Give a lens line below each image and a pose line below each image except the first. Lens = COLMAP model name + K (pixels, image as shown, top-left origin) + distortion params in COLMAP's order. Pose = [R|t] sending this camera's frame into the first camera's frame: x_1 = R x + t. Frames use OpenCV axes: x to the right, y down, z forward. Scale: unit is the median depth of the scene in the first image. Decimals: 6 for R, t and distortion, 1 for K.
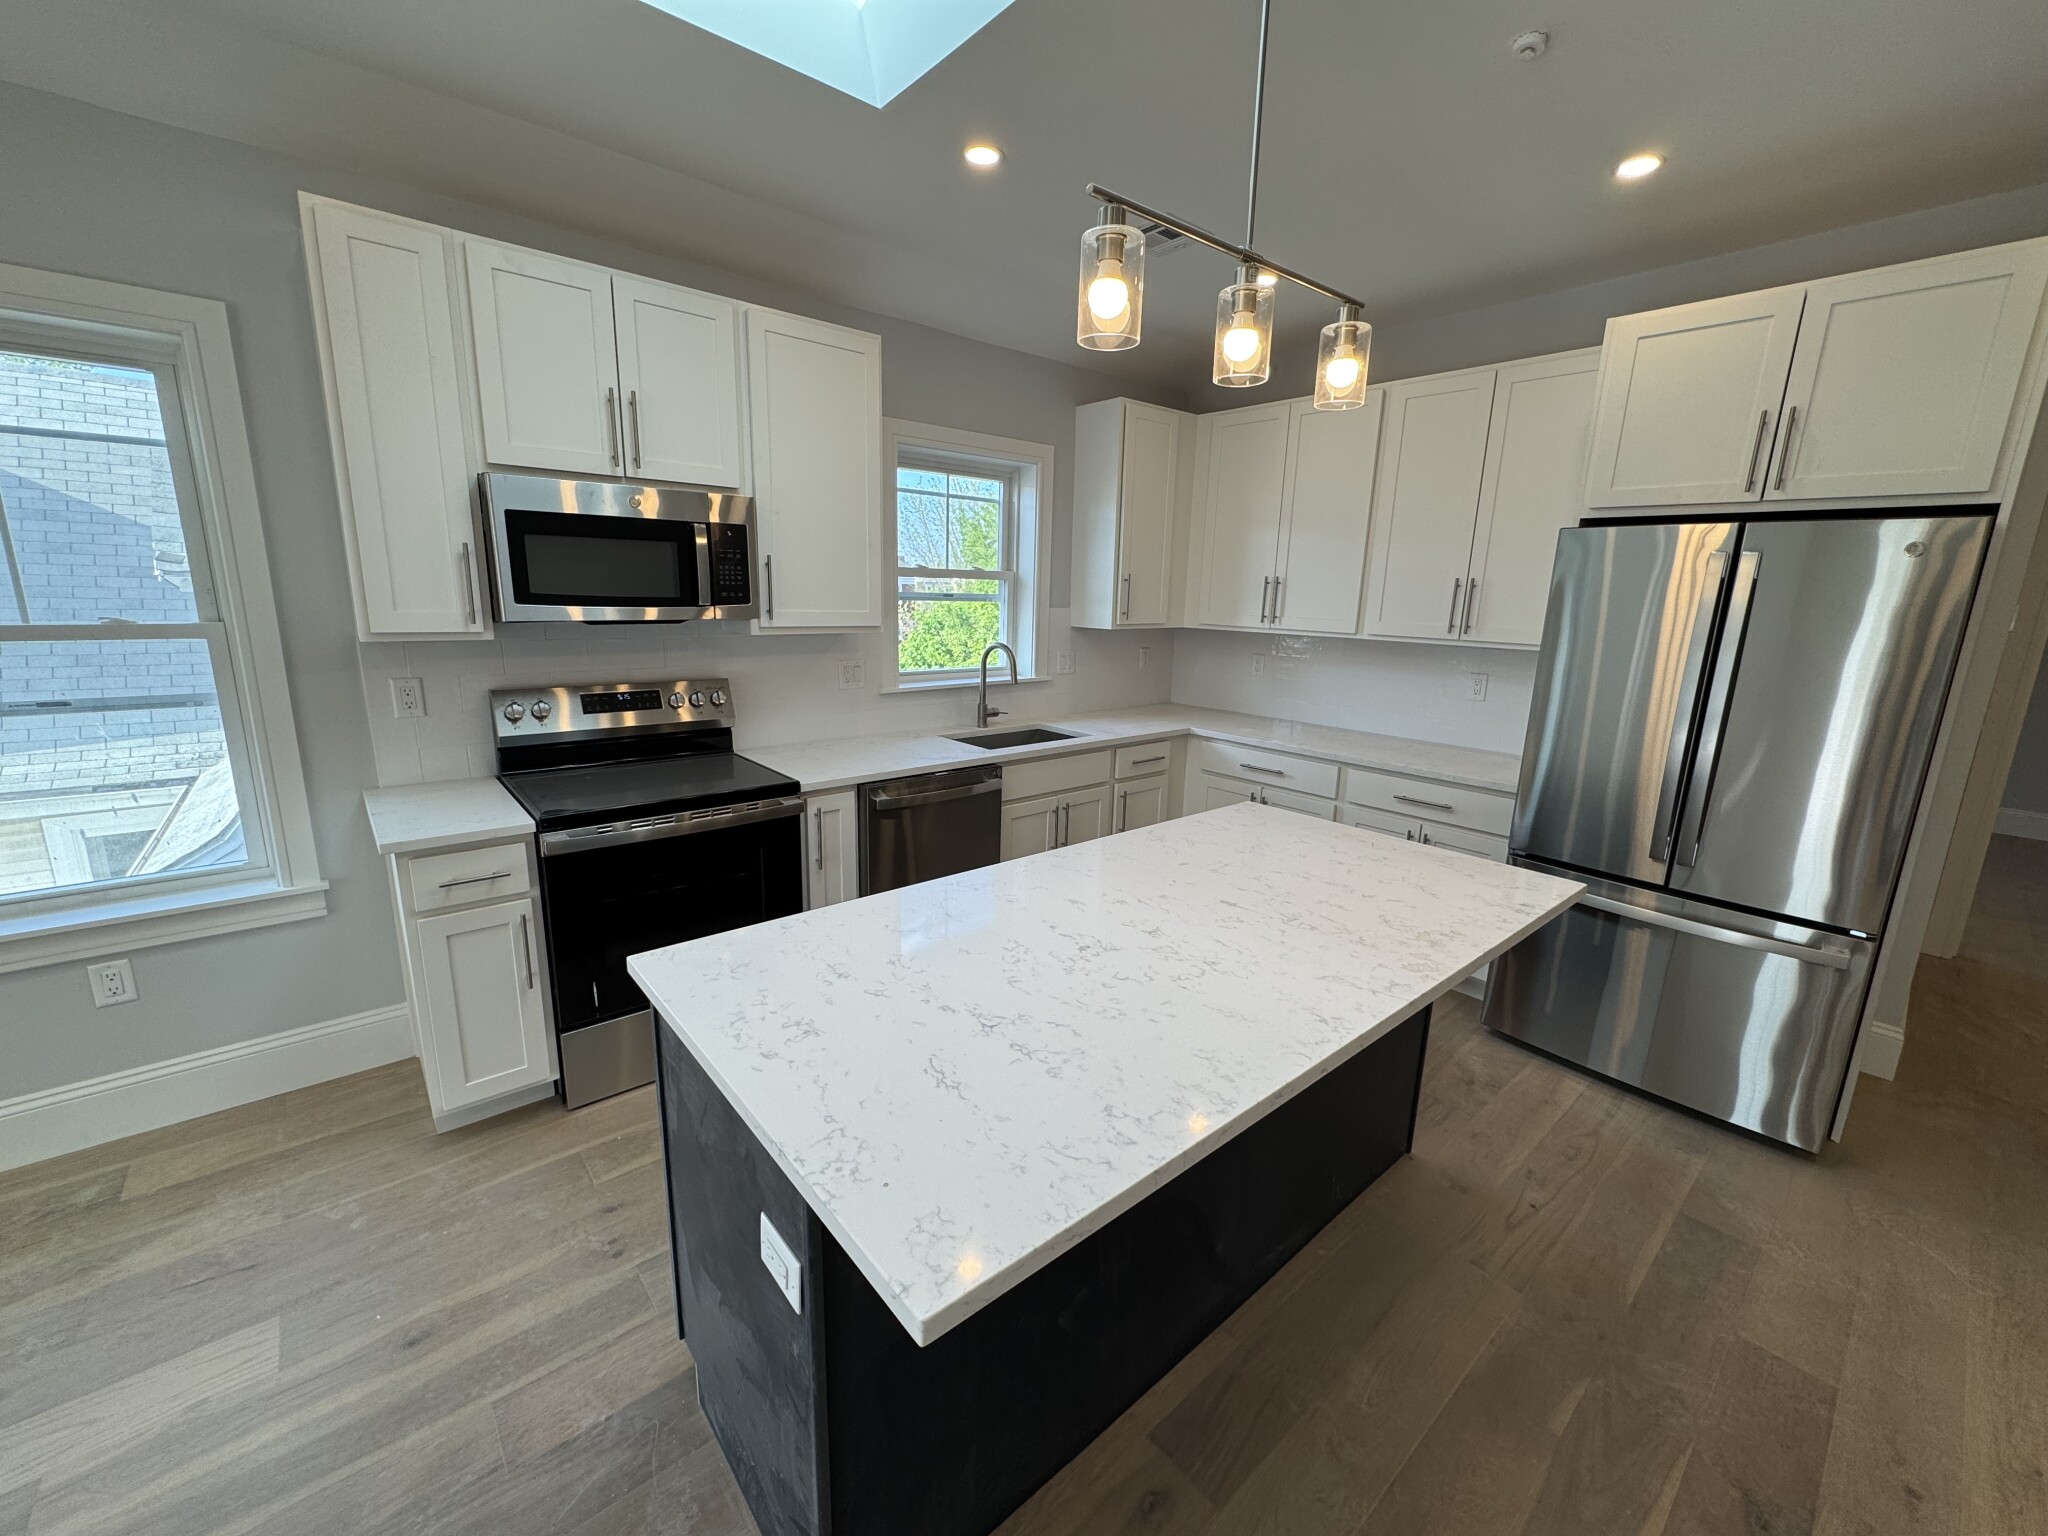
lens RADIAL K [[817.0, 0, 1022.2], [0, 817.0, 767.2], [0, 0, 1]] dist [-0.000751, 0.000675]
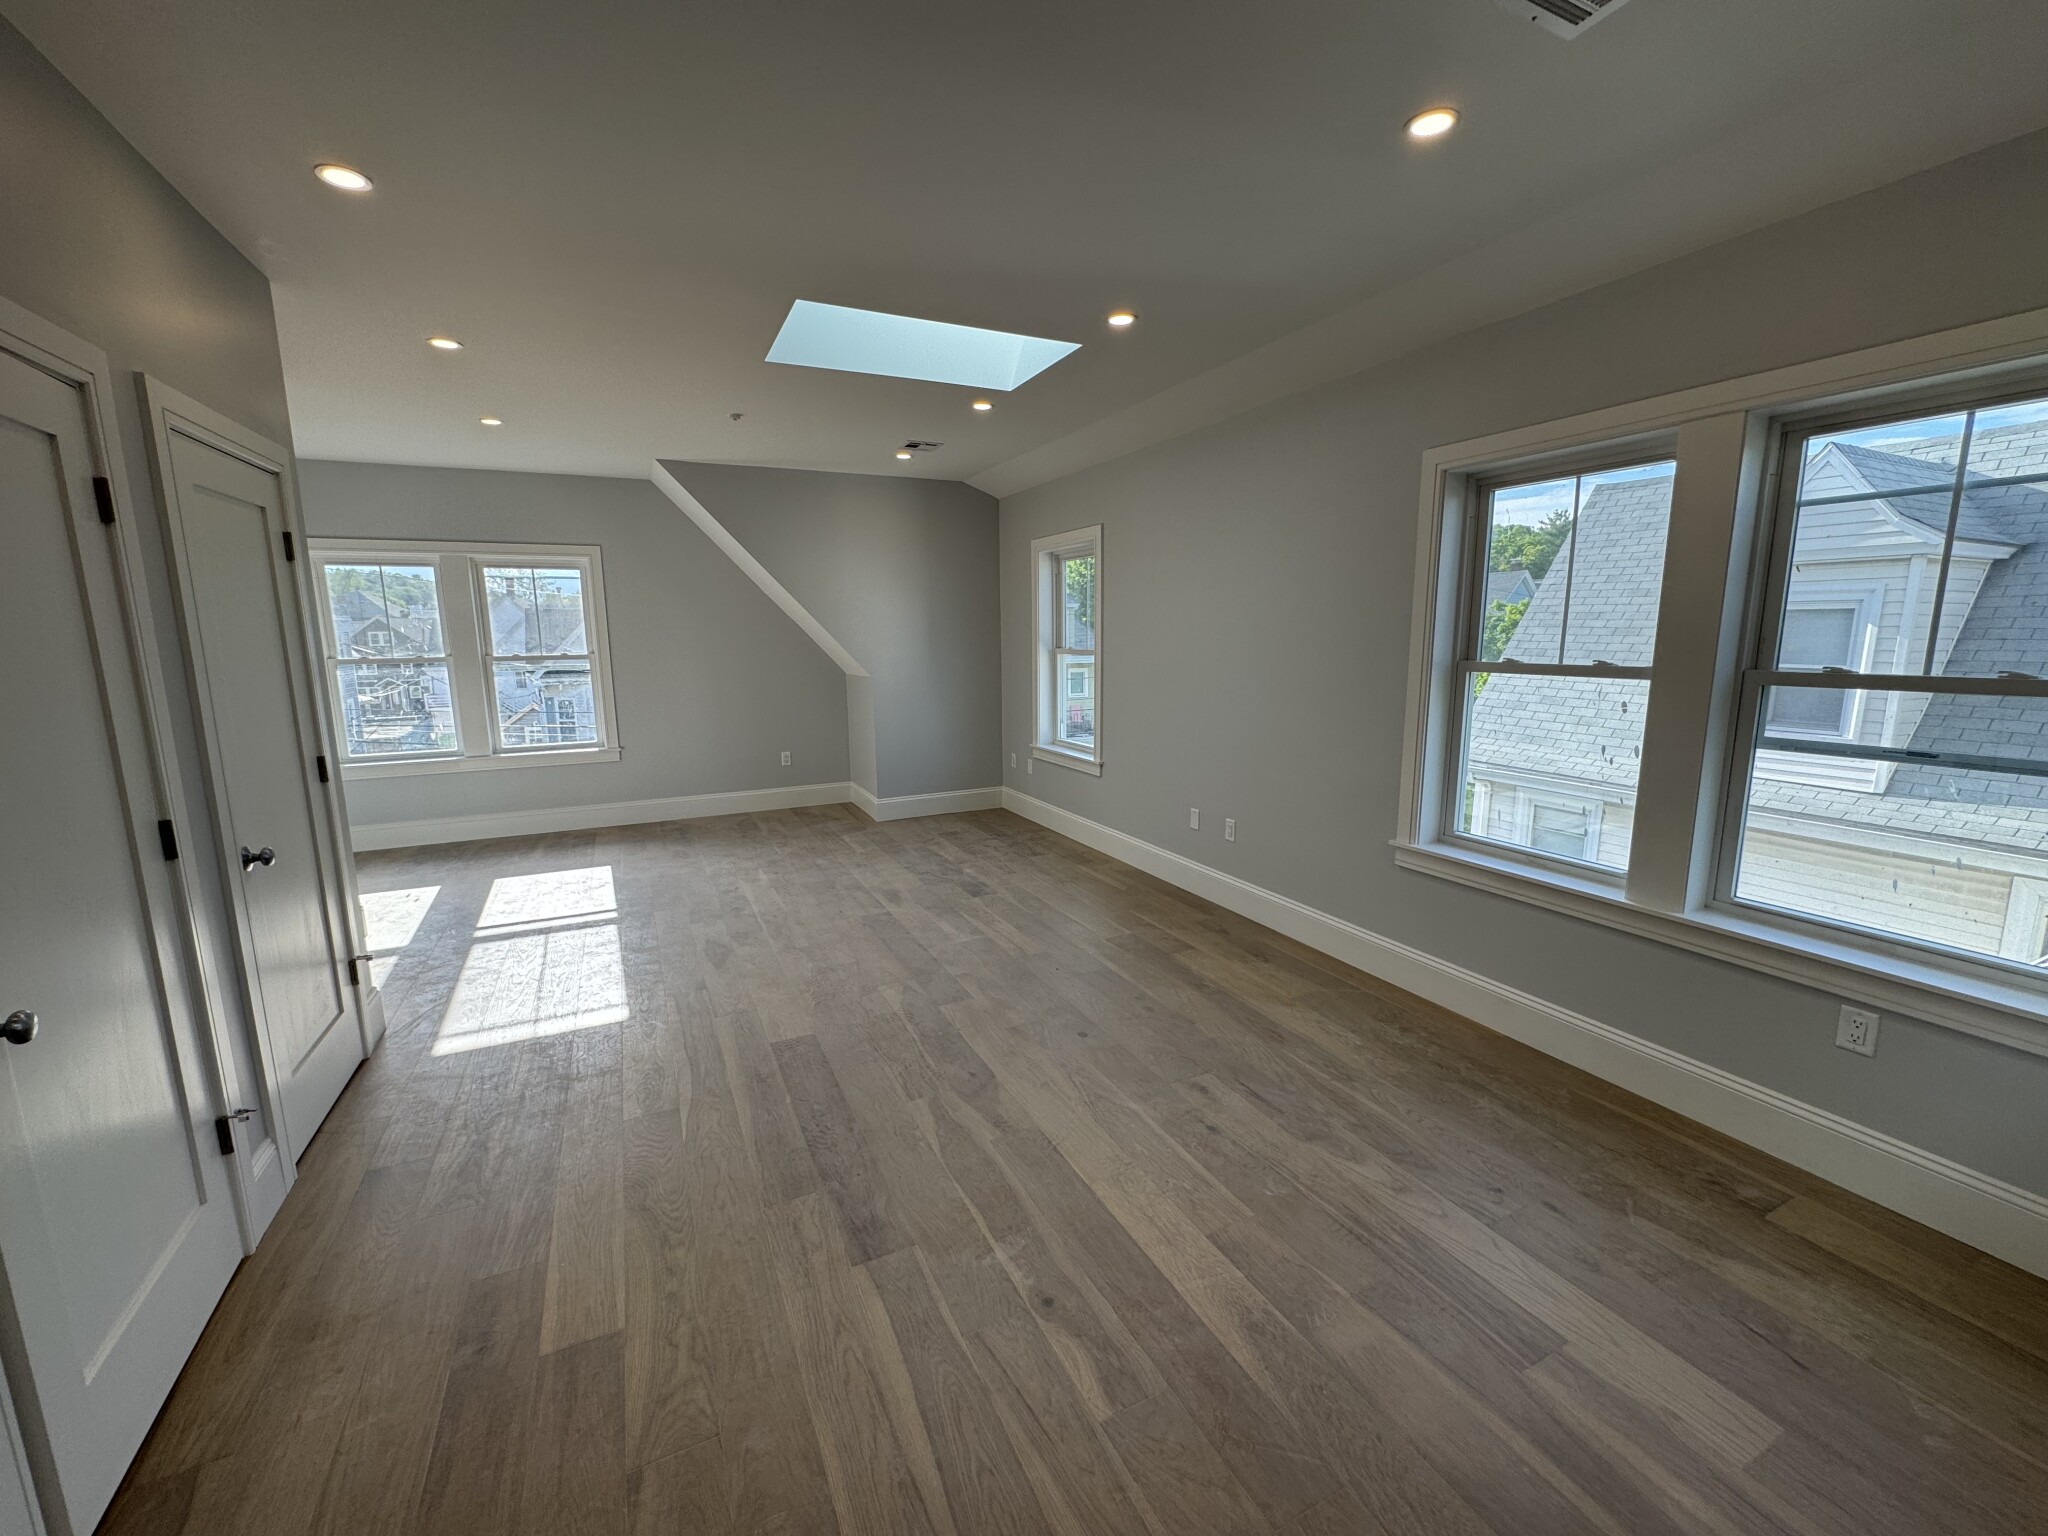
lens RADIAL K [[817.0, 0, 1022.2], [0, 817.0, 767.2], [0, 0, 1]] dist [-0.000751, 0.000675]
pose [[-0.250710, 0.139740, -0.957923, 0.062725], [-0.202801, 0.959988, 0.193119, -0.034807], [0.946581, 0.242684, -0.212339, 0.186402]]
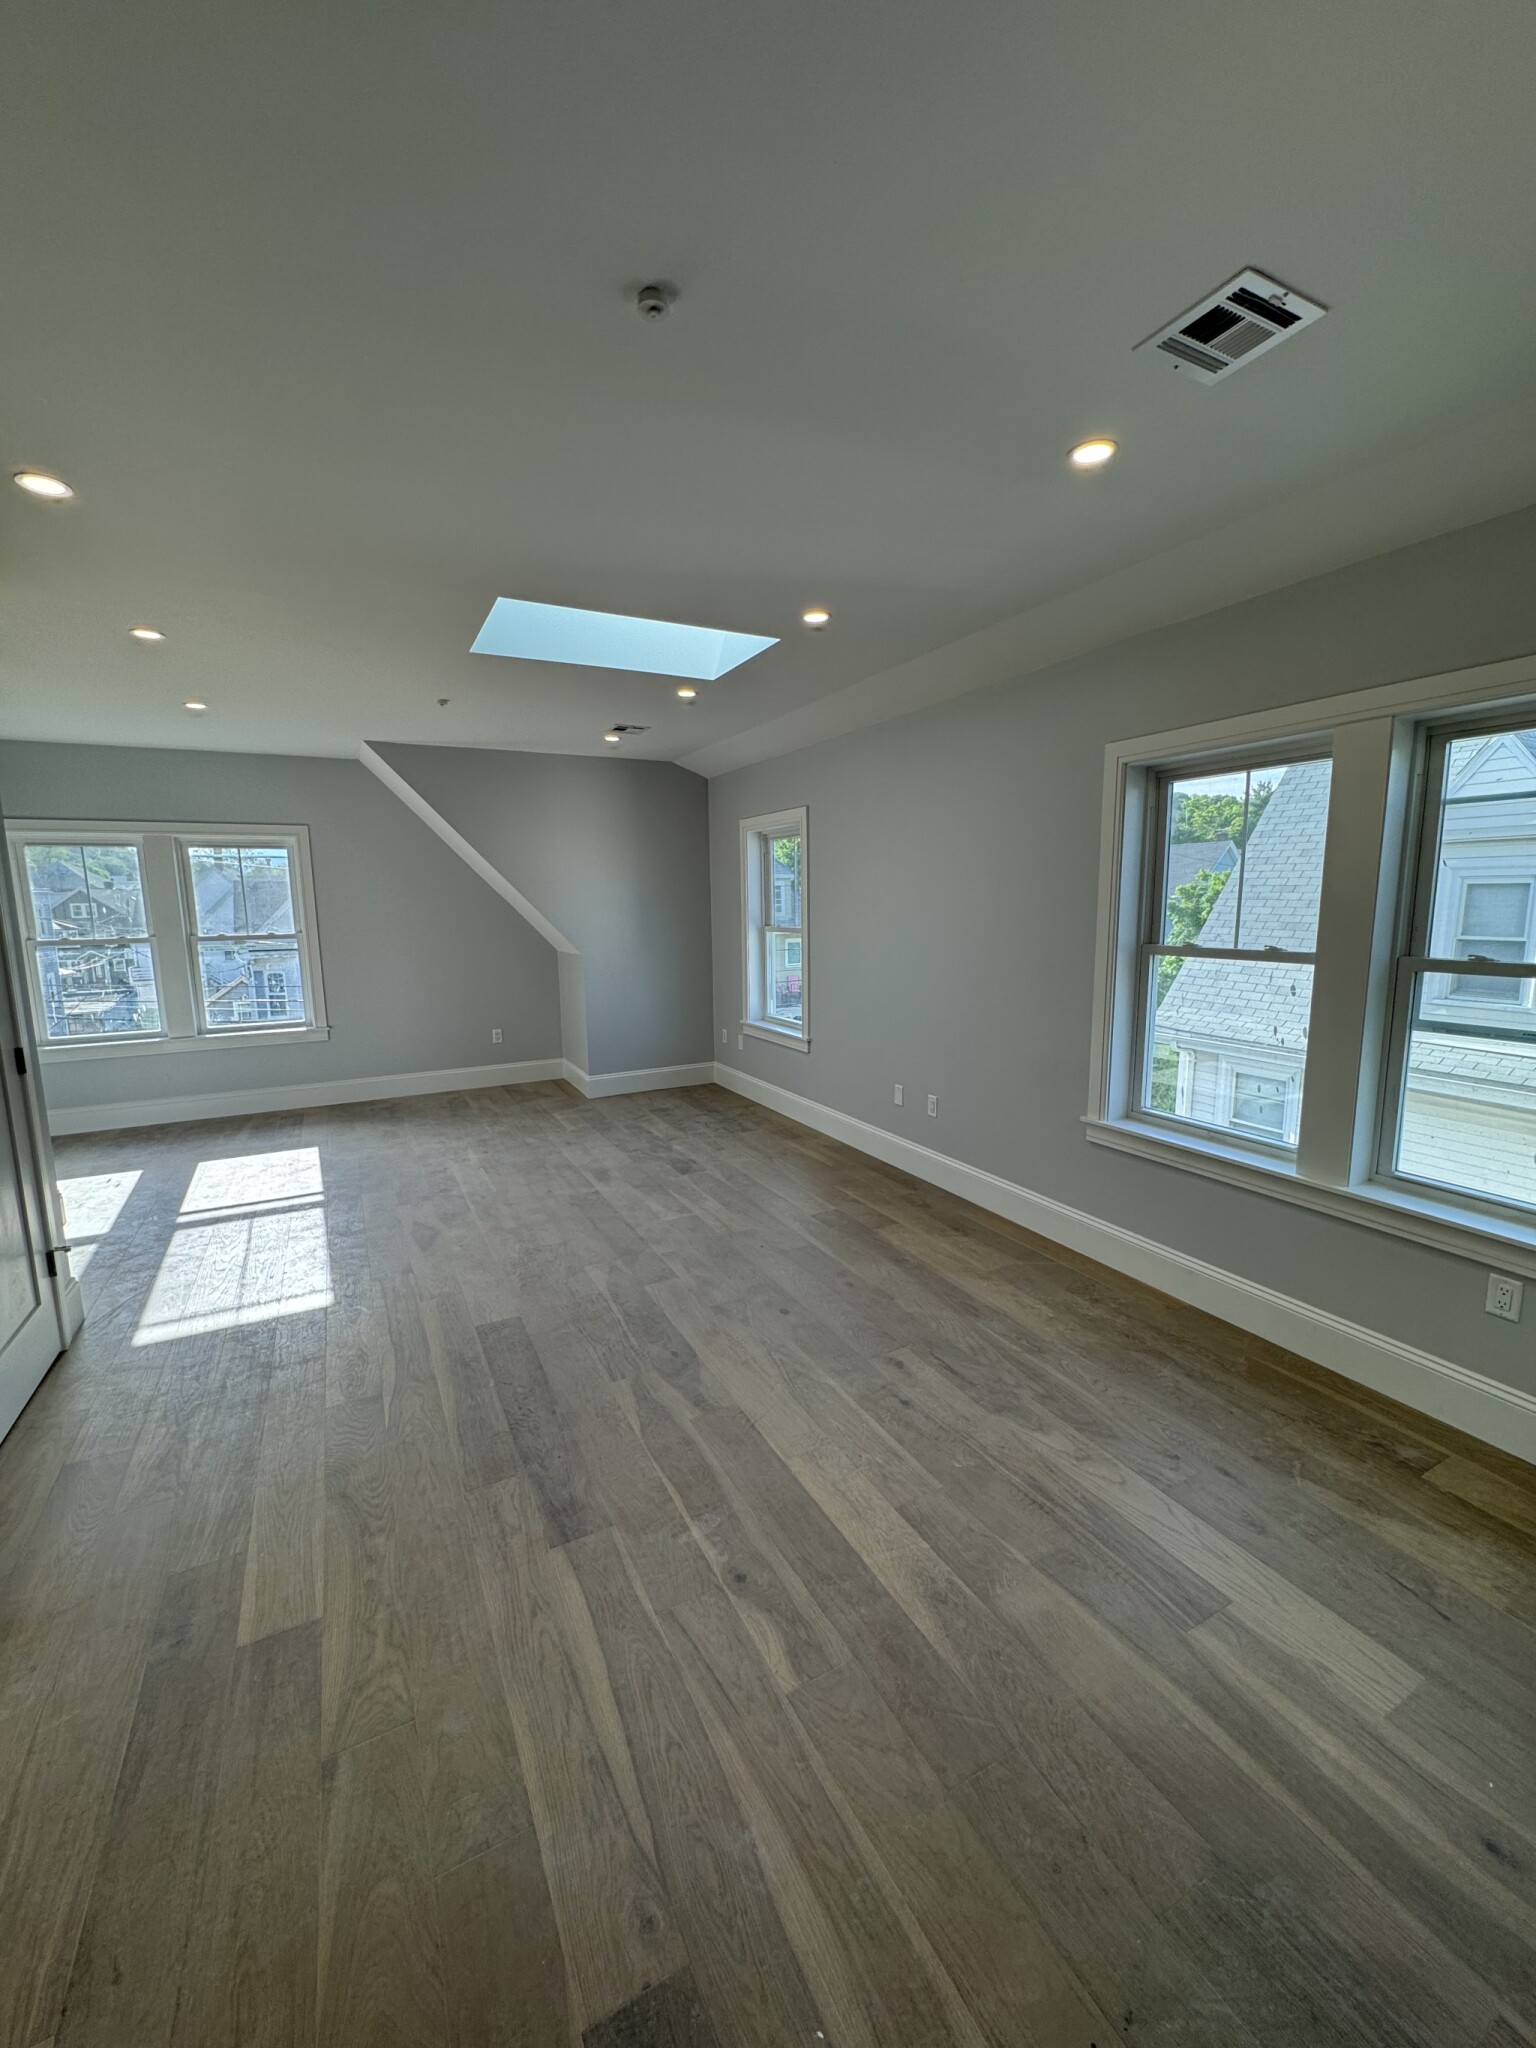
lens RADIAL K [[816.0, 0, 768.0], [0, 816.0, 1024.0], [0, 0, 1]] dist [0.000401, 0.000324]
pose [[-0.218042, 0.127284, -0.967603, 0.088711], [-0.201022, 0.964341, 0.172154, -0.077695], [0.955012, 0.232046, -0.184680, 0.222684]]
